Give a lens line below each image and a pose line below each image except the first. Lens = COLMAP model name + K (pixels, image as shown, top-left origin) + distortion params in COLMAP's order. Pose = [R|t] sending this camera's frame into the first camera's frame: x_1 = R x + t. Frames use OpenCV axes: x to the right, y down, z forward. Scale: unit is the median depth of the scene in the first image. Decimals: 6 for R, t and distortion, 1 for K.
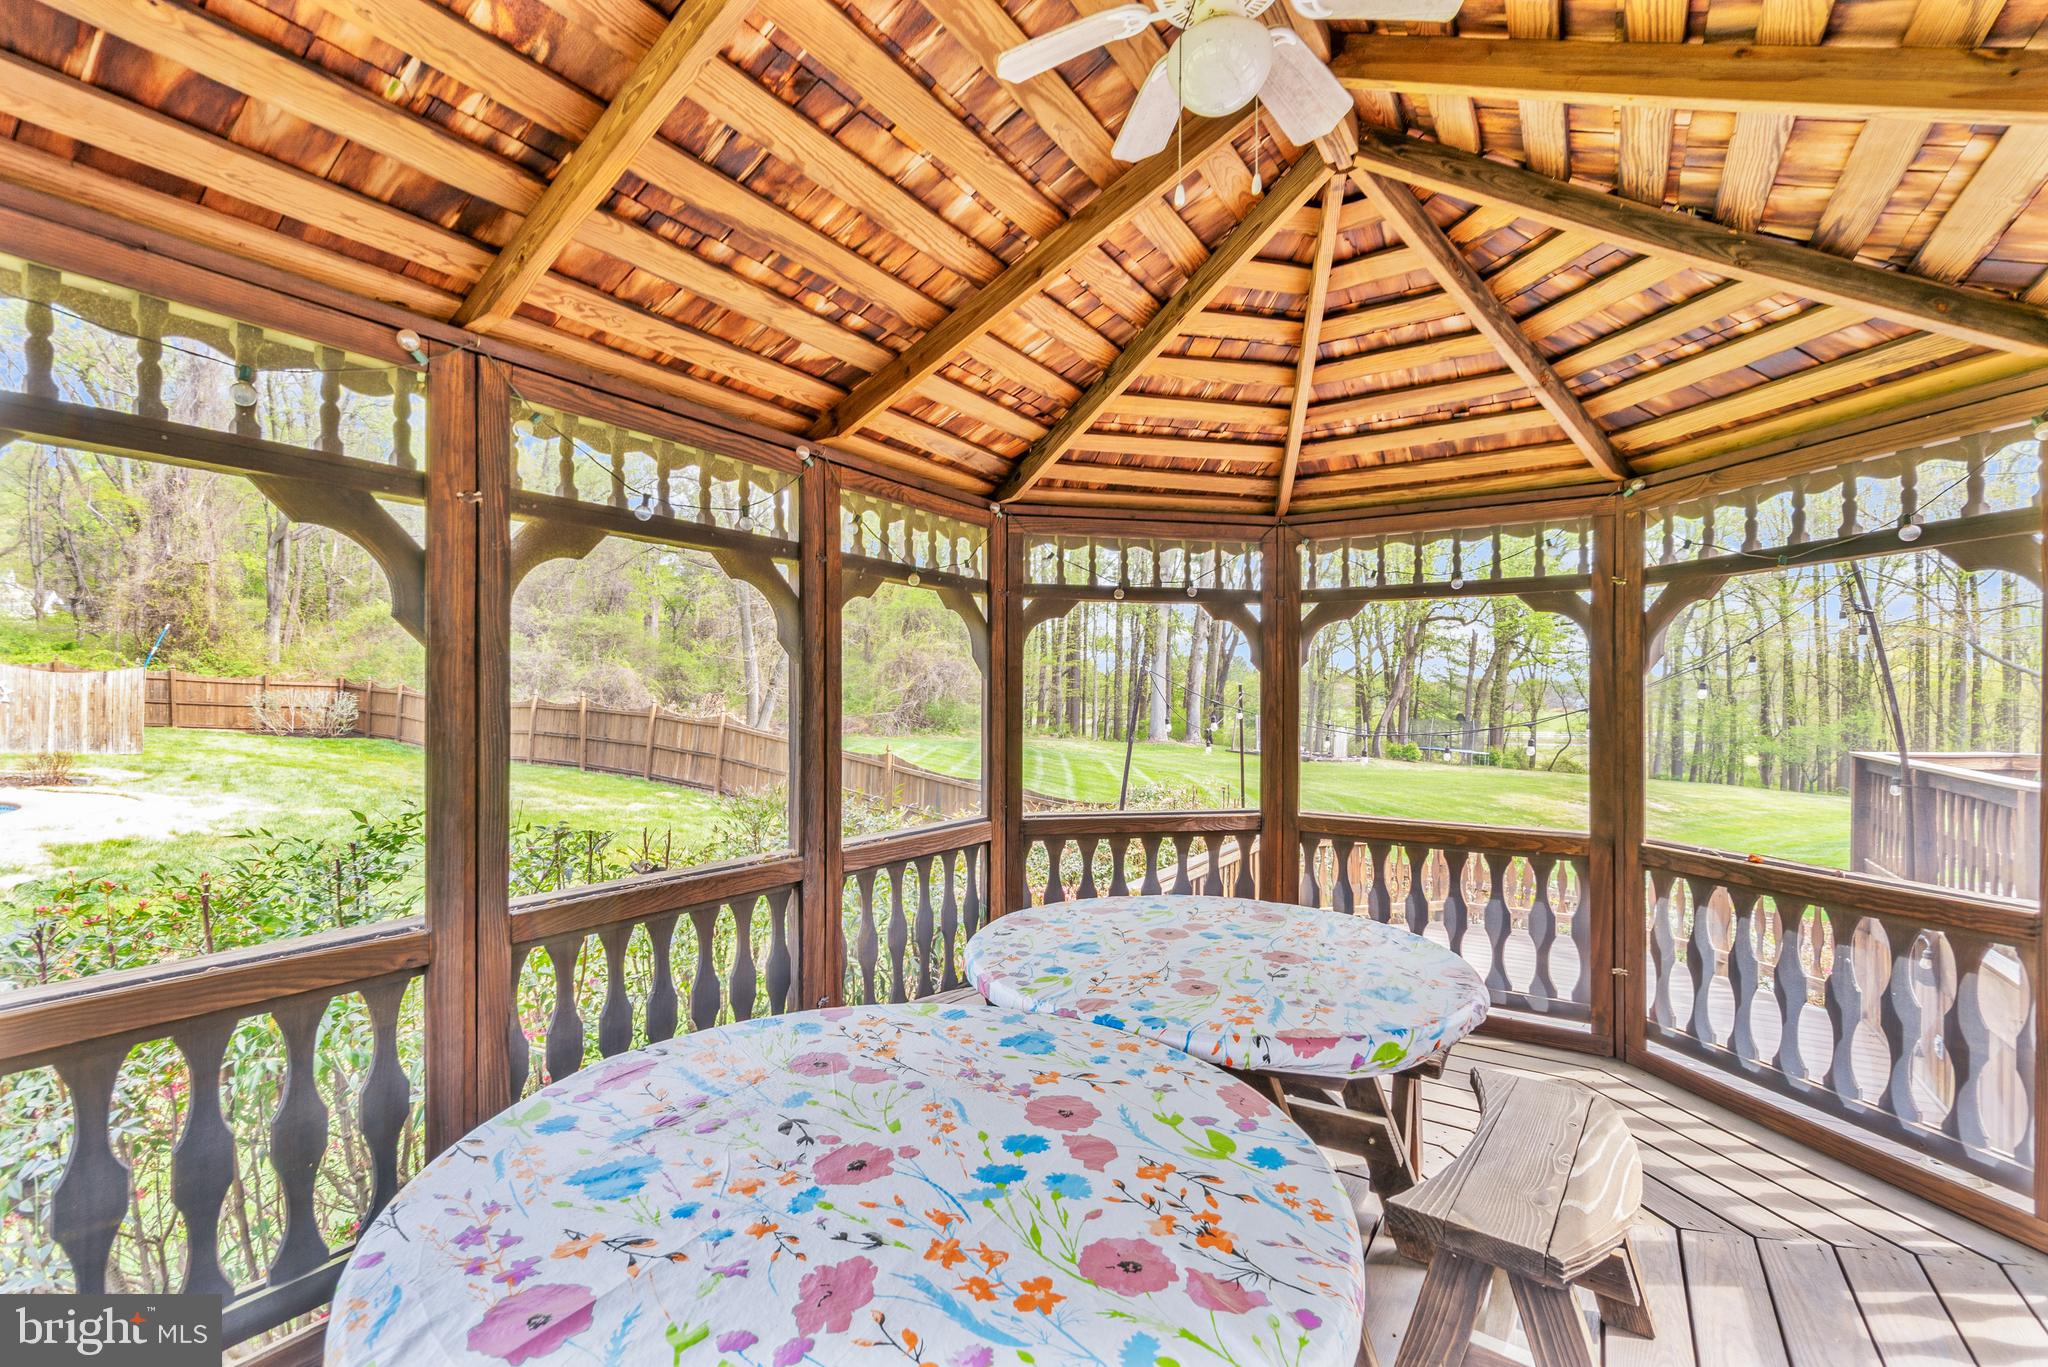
lens RADIAL K [[892.3, 0, 1012.8], [0, 892.3, 694.6], [0, 0, 1]] dist [-0.000573, 0.000077]
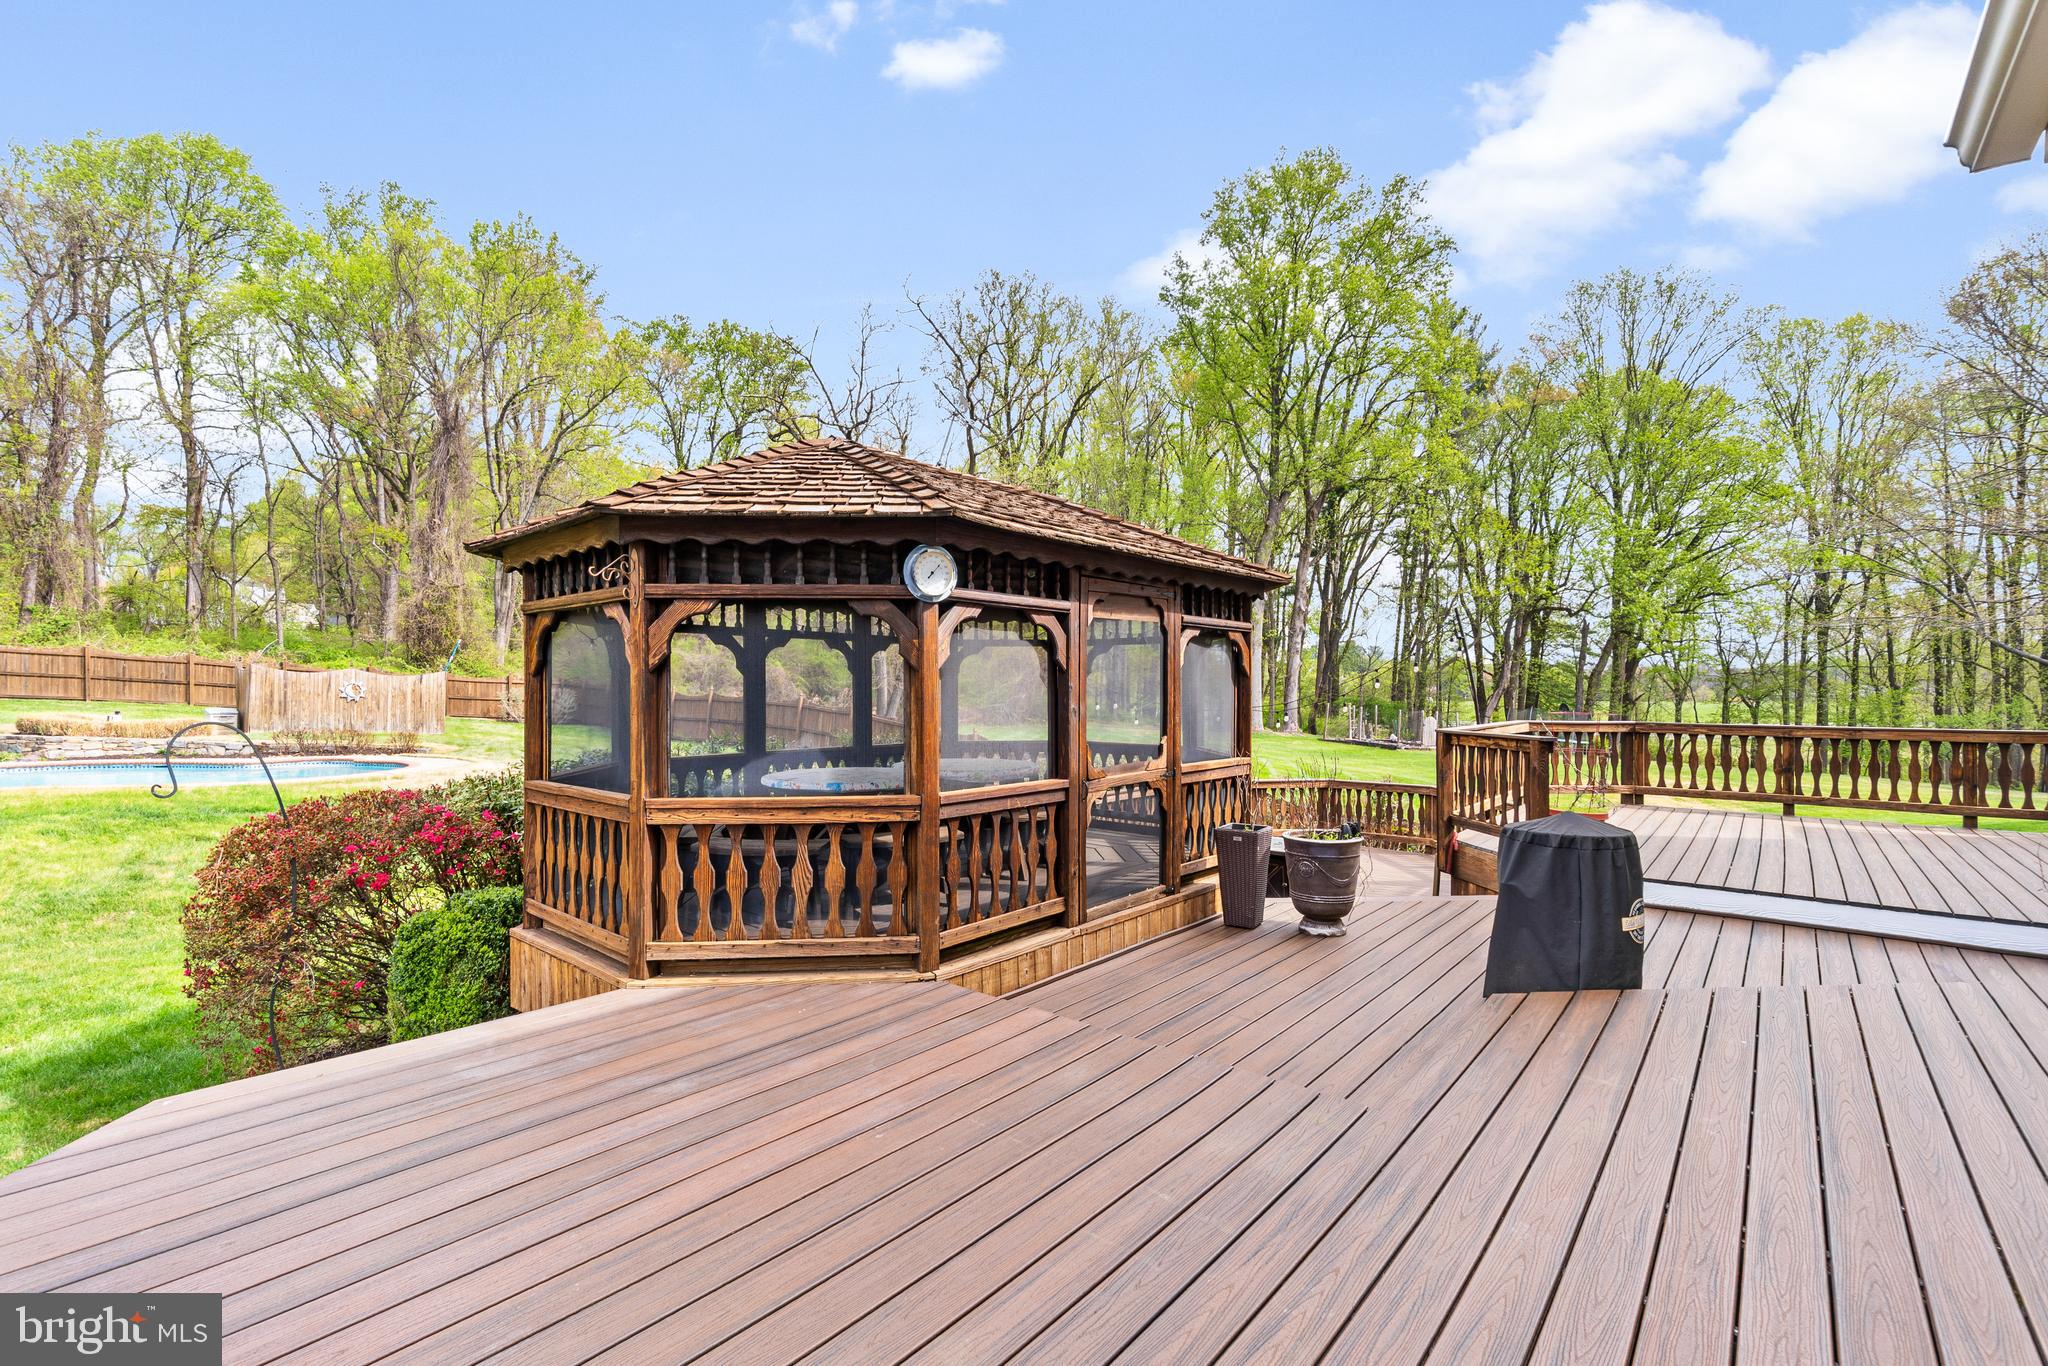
lens RADIAL K [[892.3, 0, 1032.0], [0, 892.3, 686.1], [0, 0, 1]] dist [-0.000573, 0.000077]
pose [[0.991863, -0.006472, -0.127144, 0.100289], [0.006295, 0.999979, -0.001788, 0.000062], [0.127153, 0.000973, 0.991883, -0.256091]]
